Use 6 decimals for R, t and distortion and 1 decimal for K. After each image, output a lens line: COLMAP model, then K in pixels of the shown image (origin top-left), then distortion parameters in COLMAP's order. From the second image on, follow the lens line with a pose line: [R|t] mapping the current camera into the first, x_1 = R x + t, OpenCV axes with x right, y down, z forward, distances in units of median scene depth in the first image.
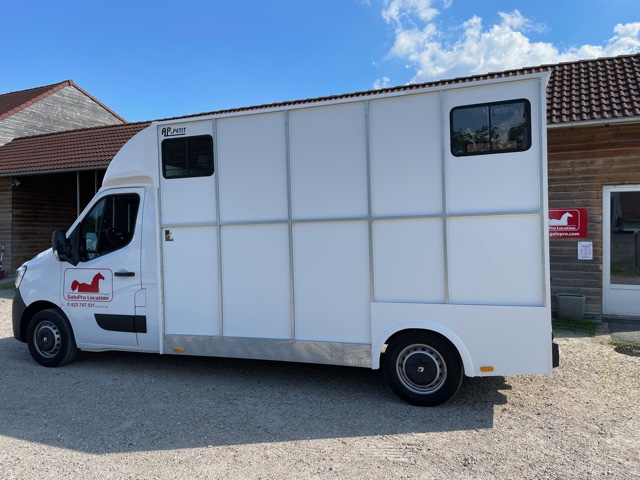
lens RADIAL K [[493.9, 0, 325.5], [0, 493.9, 236.9], [0, 0, 1]] dist [0.069716, -0.079884]
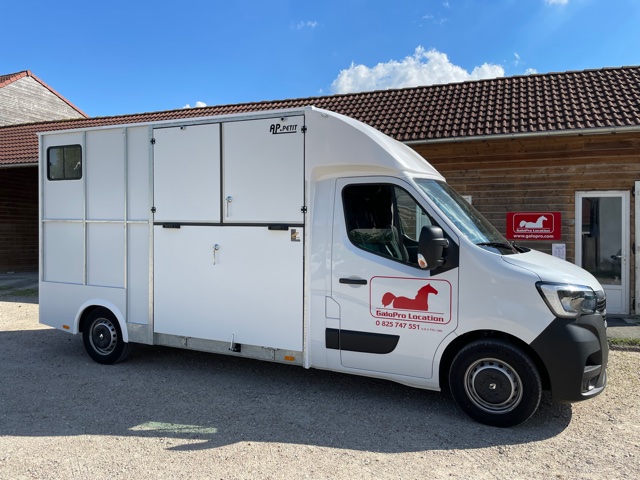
lens RADIAL K [[493.9, 0, 322.3], [0, 493.9, 236.8], [0, 0, 1]] dist [0.069716, -0.079884]
pose [[0.994976, 0.010042, 0.099604, -0.112042], [-0.009723, 0.999946, -0.003685, 0.004812], [-0.099636, 0.002698, 0.995020, -0.007130]]
